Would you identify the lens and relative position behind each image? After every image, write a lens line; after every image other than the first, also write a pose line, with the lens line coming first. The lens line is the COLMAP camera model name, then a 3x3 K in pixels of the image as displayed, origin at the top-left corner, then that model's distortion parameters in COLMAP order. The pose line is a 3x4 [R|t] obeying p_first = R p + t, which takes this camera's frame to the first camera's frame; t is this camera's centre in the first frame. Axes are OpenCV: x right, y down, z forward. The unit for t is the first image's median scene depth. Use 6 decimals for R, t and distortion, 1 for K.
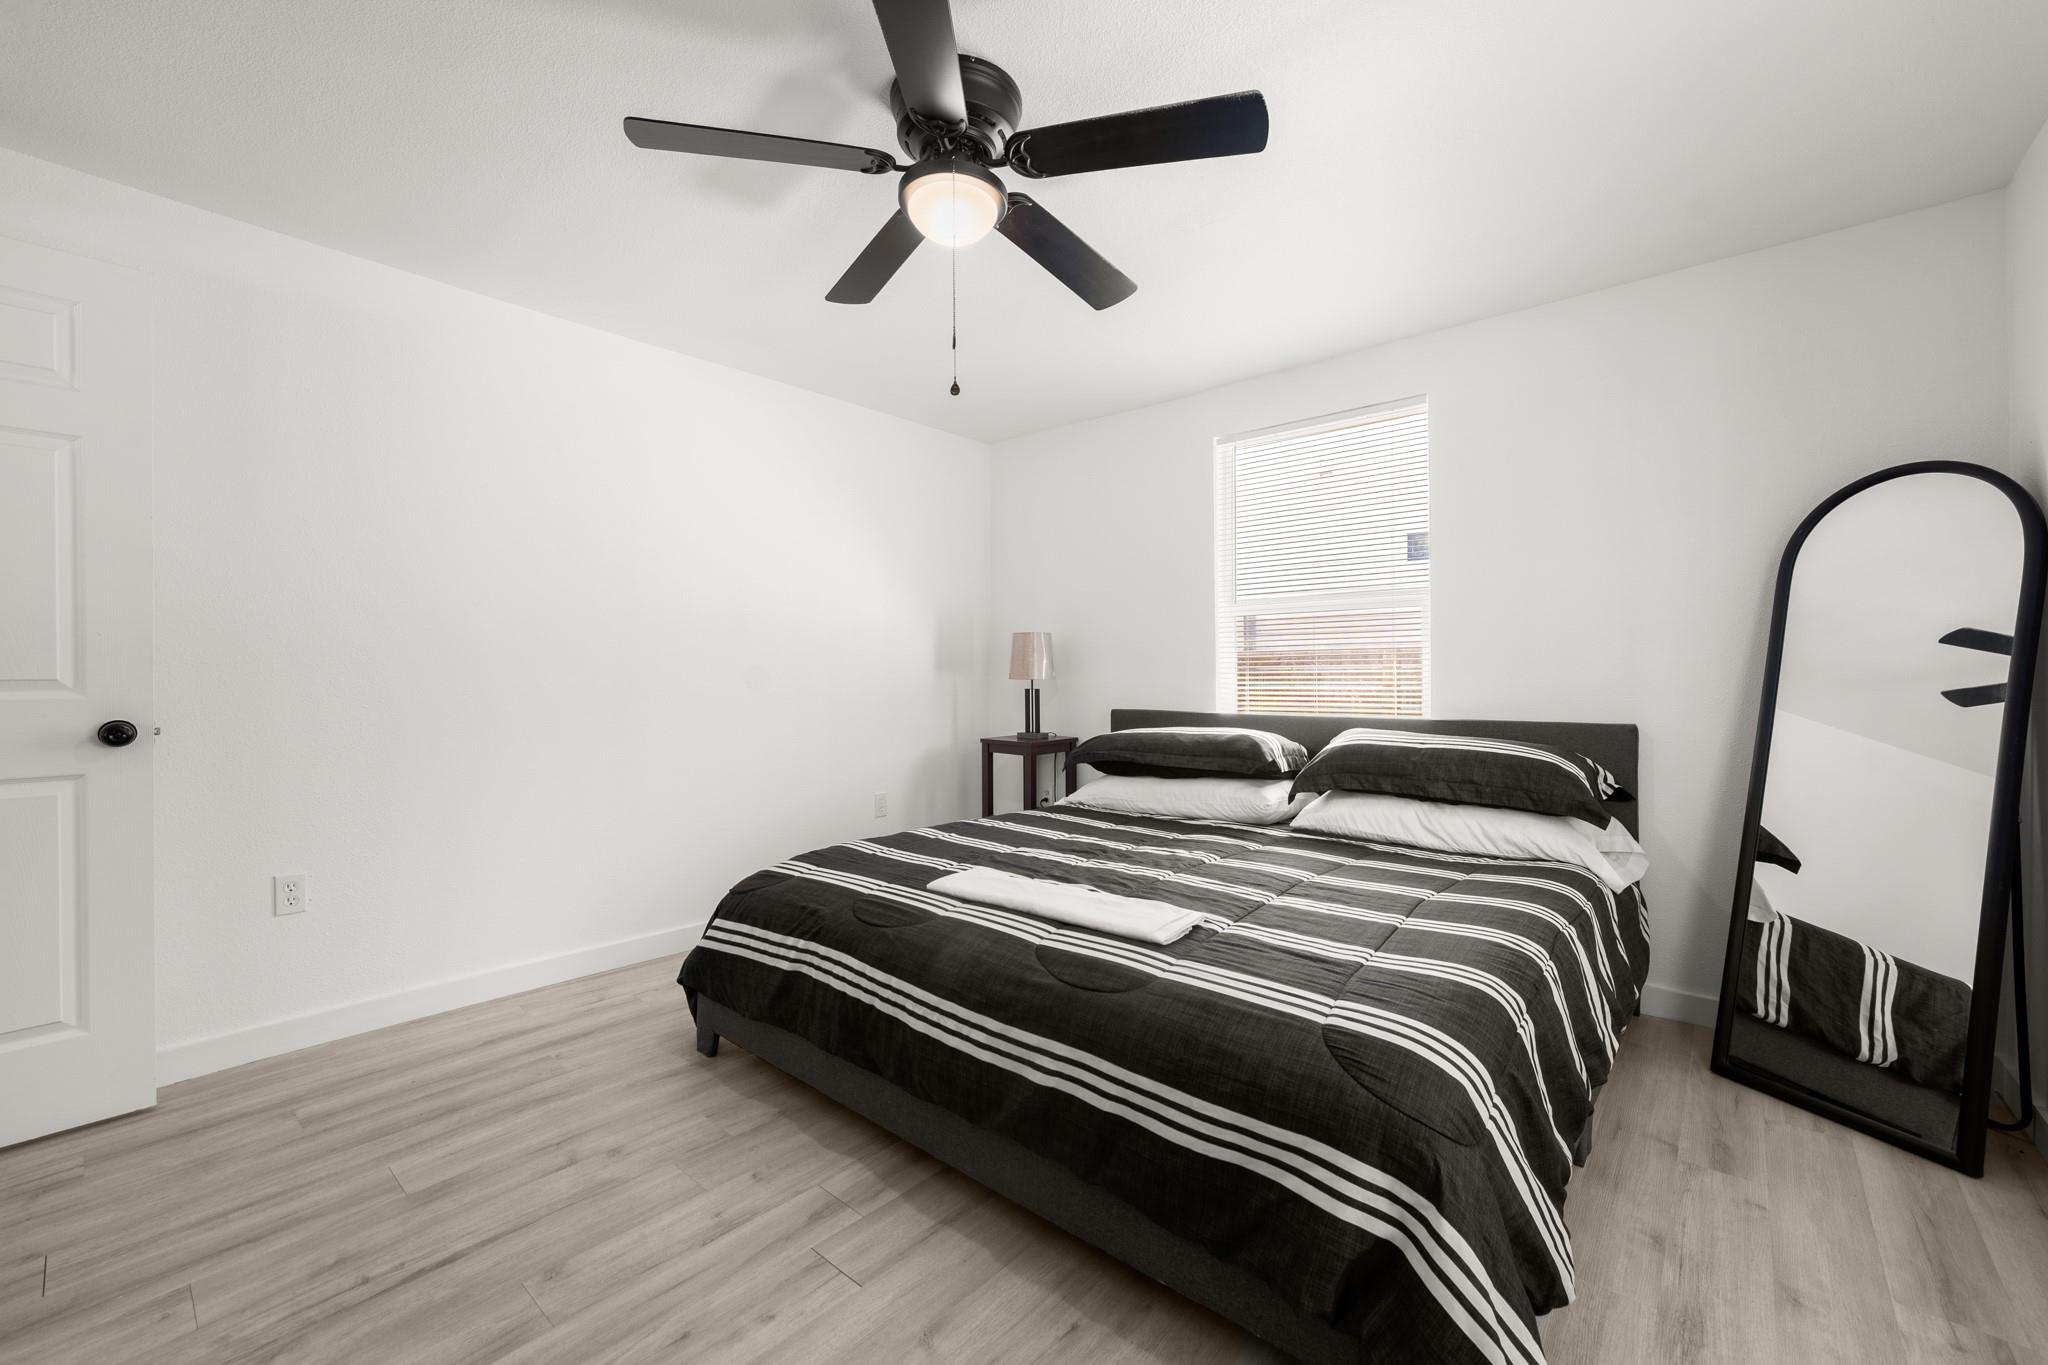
lens RADIAL K [[823.4, 0, 1022.0], [0, 823.4, 676.2], [0, 0, 1]] dist [-0.008293, 0.000341]
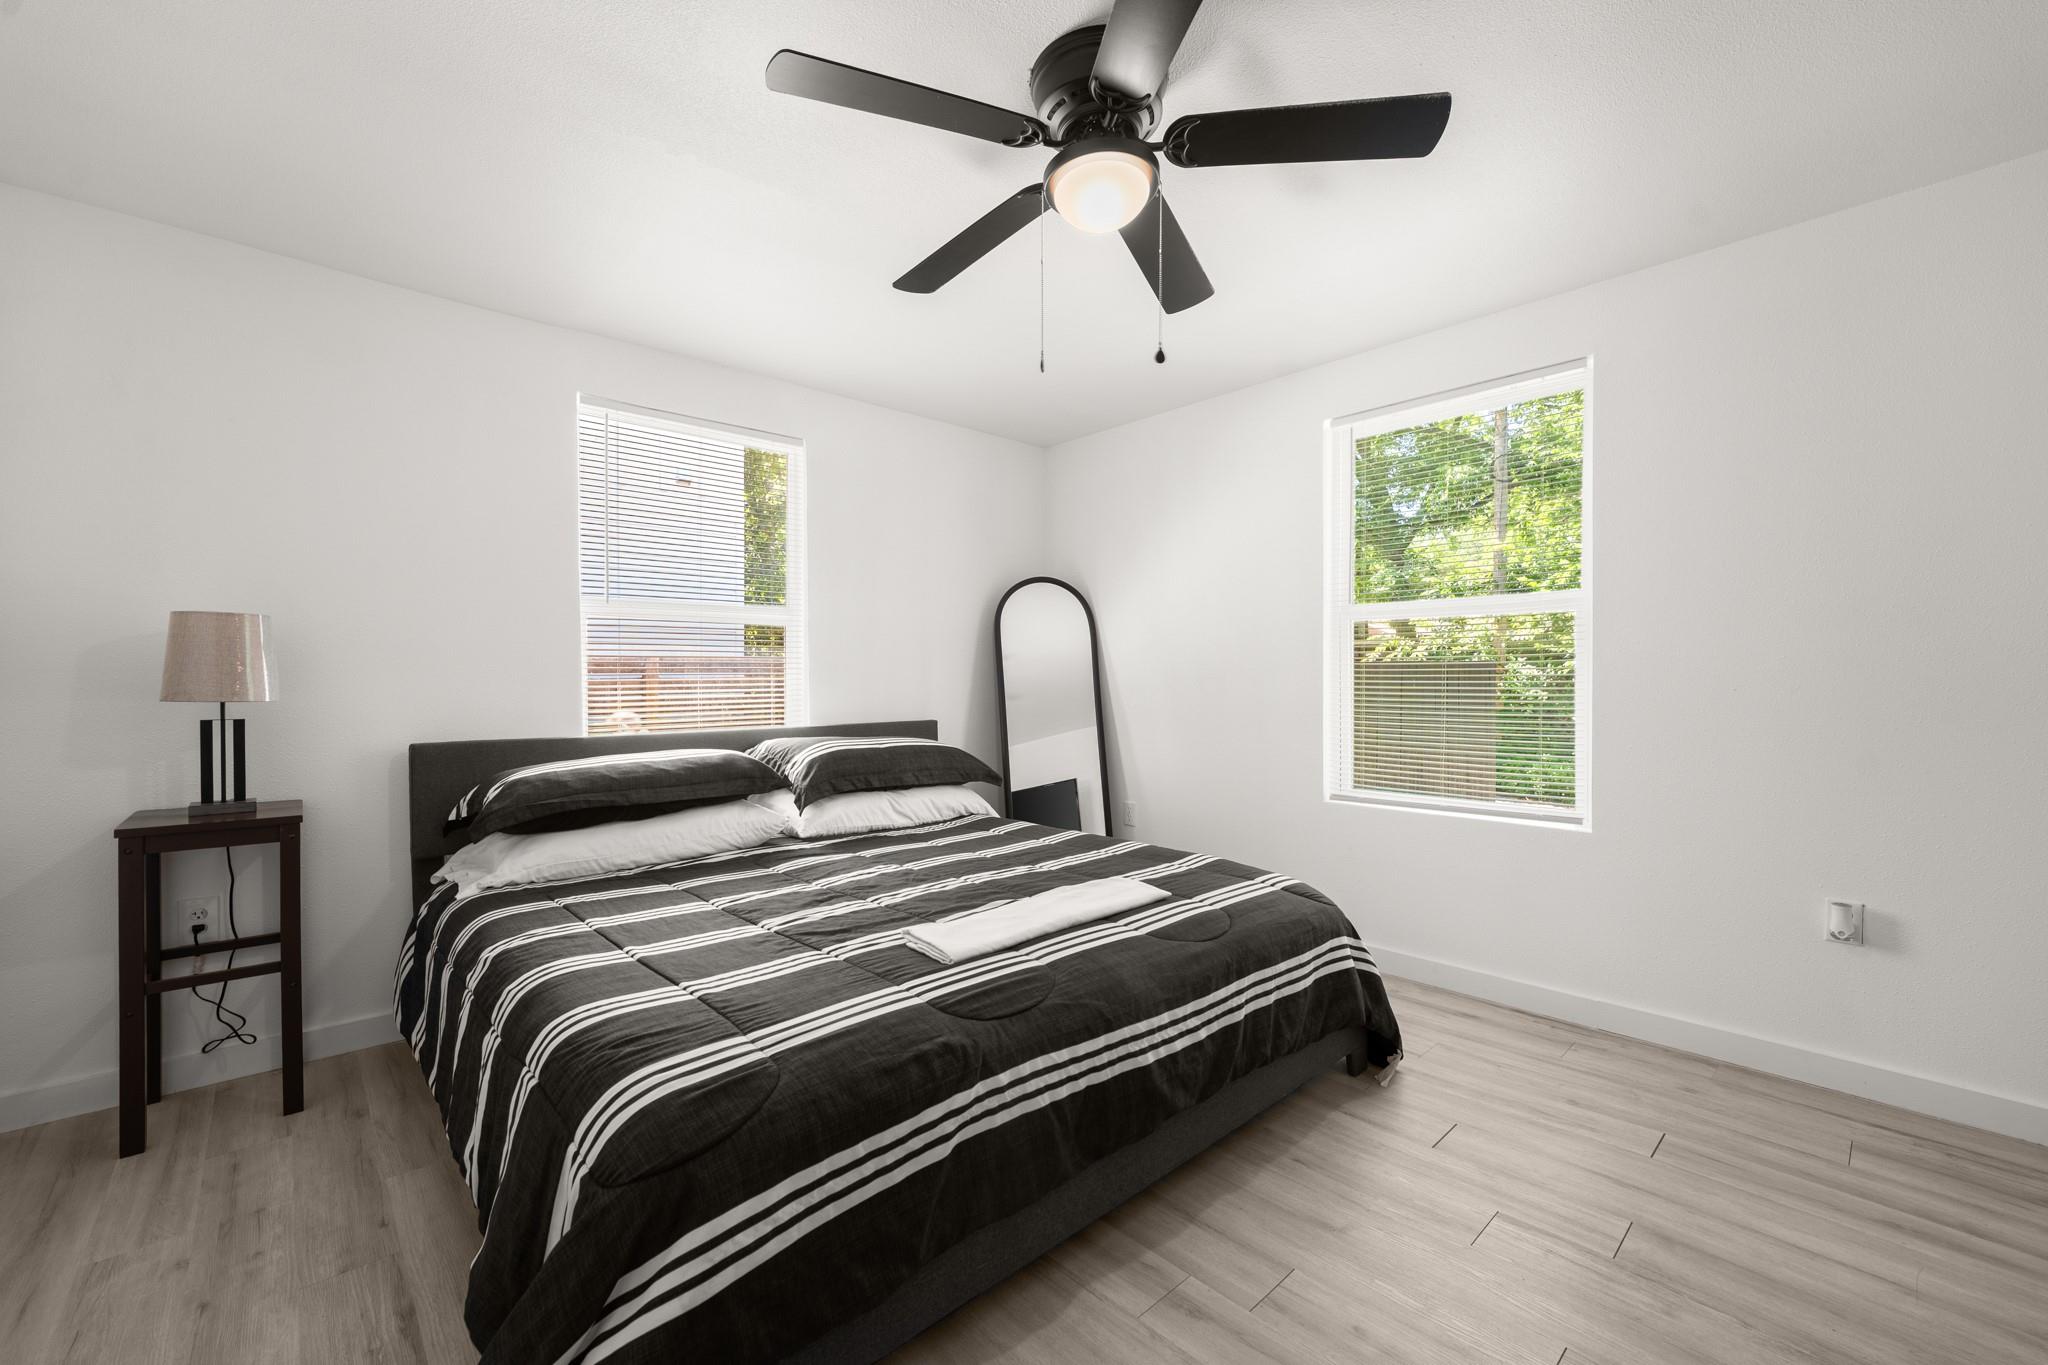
lens RADIAL K [[823.4, 0, 1020.5], [0, 823.4, 686.0], [0, 0, 1]] dist [-0.008293, 0.000341]
pose [[0.116329, -0.004375, 0.993201, -0.904990], [0.008900, 0.999955, 0.003362, -0.006770], [-0.993171, 0.008448, 0.116362, 0.864401]]
